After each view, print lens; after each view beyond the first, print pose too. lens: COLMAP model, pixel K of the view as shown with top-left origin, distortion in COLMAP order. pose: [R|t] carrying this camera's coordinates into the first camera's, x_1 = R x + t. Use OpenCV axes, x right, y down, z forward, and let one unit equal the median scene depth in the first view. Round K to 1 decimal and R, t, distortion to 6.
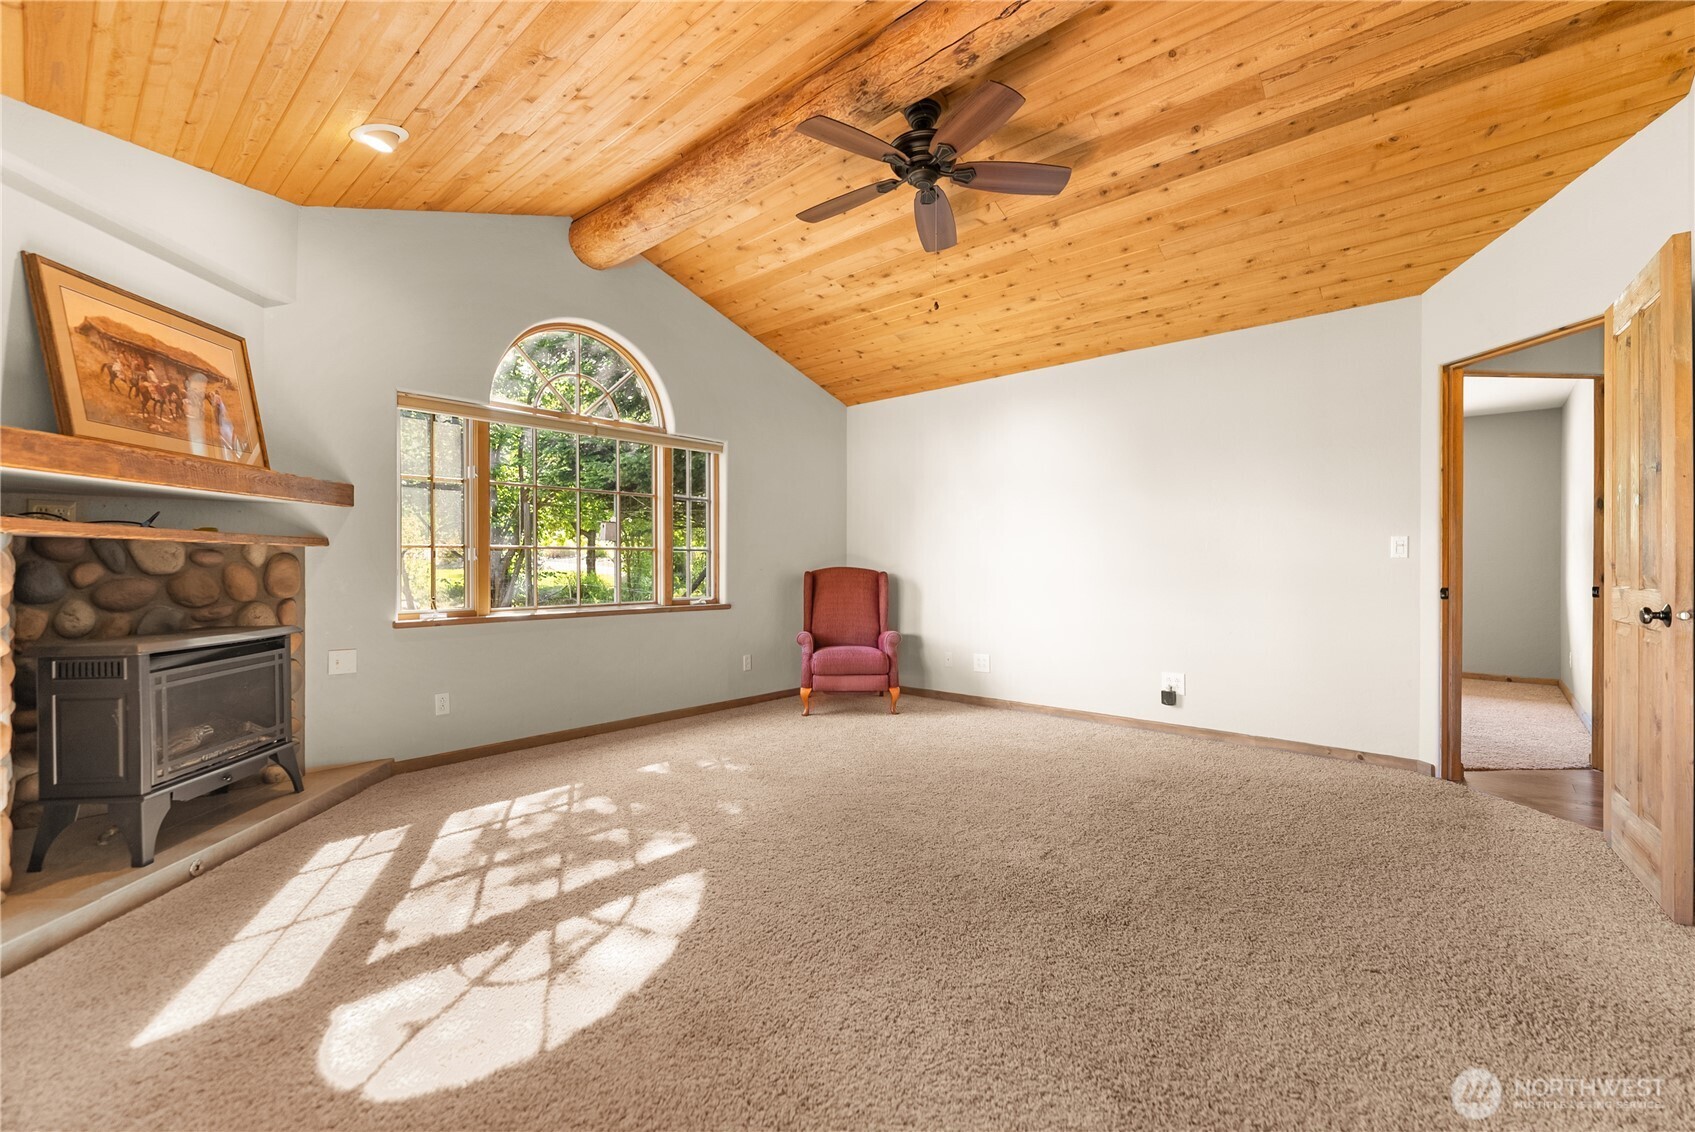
lens RADIAL K [[715.4, 0, 847.5], [0, 715.4, 566.0], [0, 0, 1]] dist [-0.000024, 0.000065]
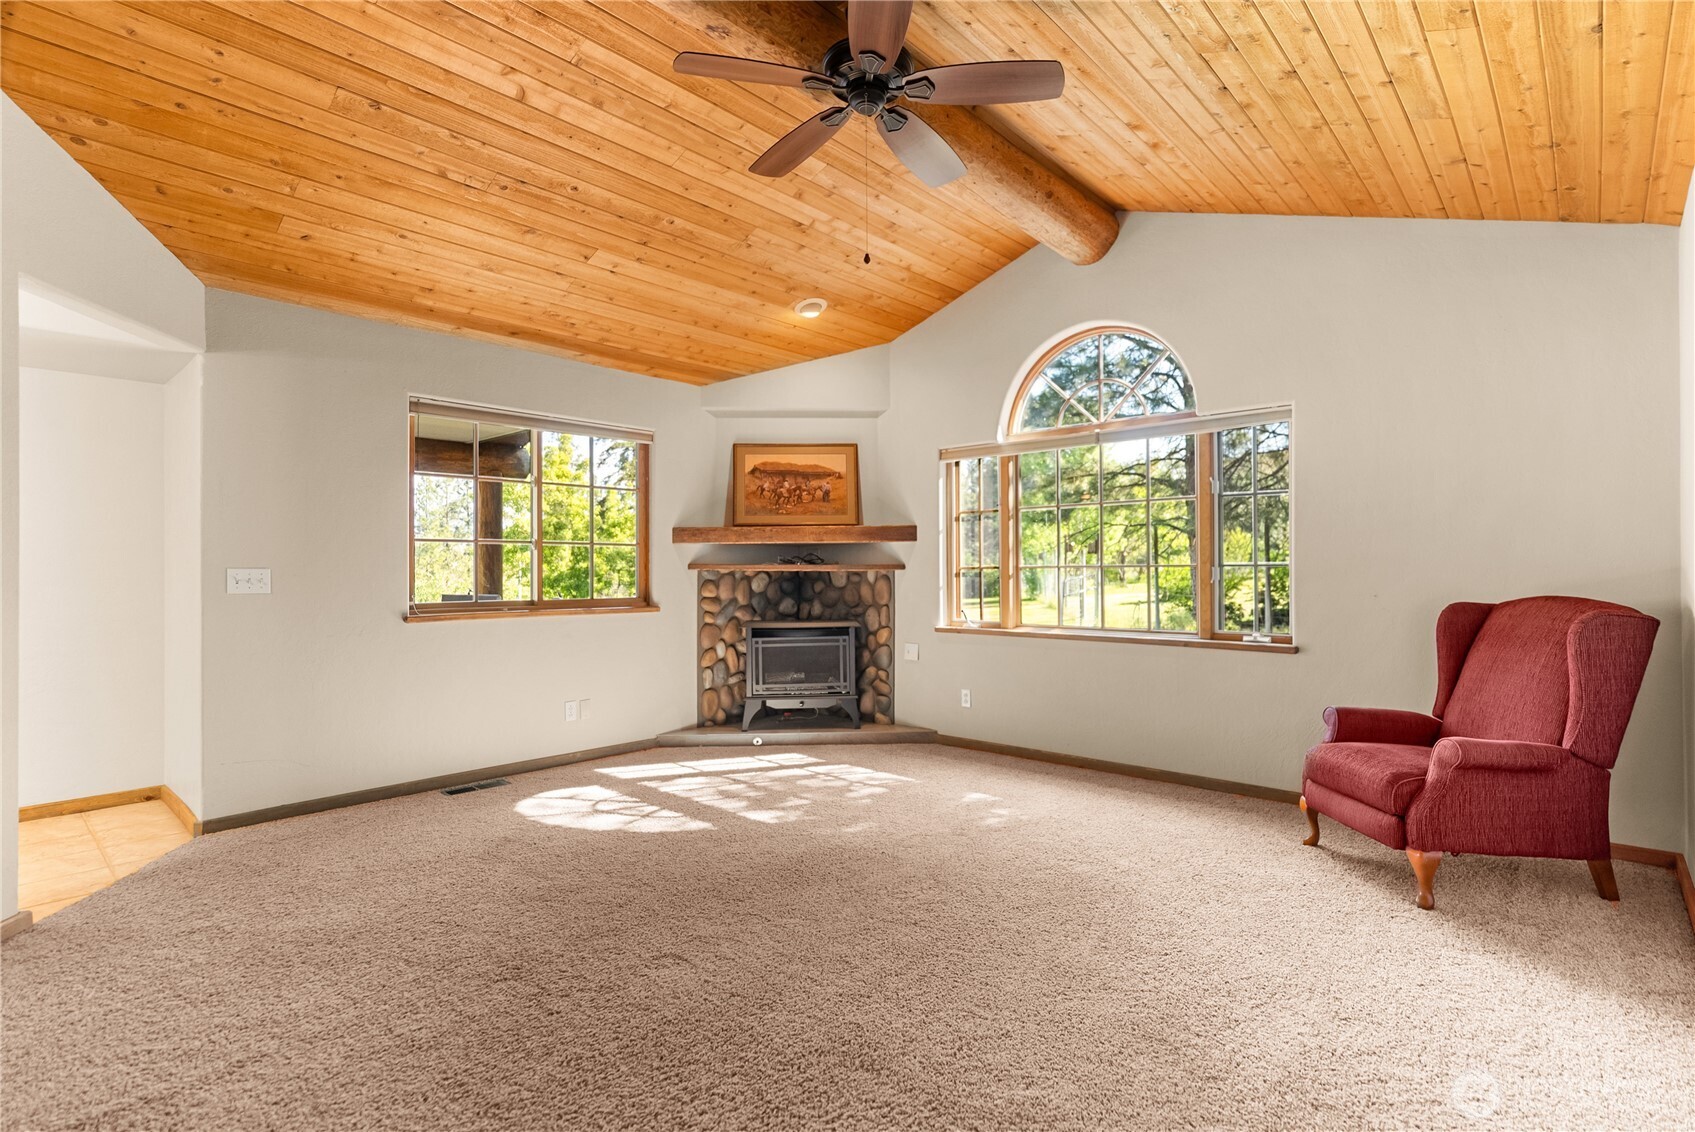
lens RADIAL K [[818.4, 0, 847.5], [0, 818.4, 566.0], [0, 0, 1]] dist [-0.000287, 0.000031]
pose [[-0.020831, -0.002464, -0.999780, 1.194248], [0.002290, 0.999994, -0.002512, -0.041314], [0.999780, -0.002342, -0.020825, 1.191998]]
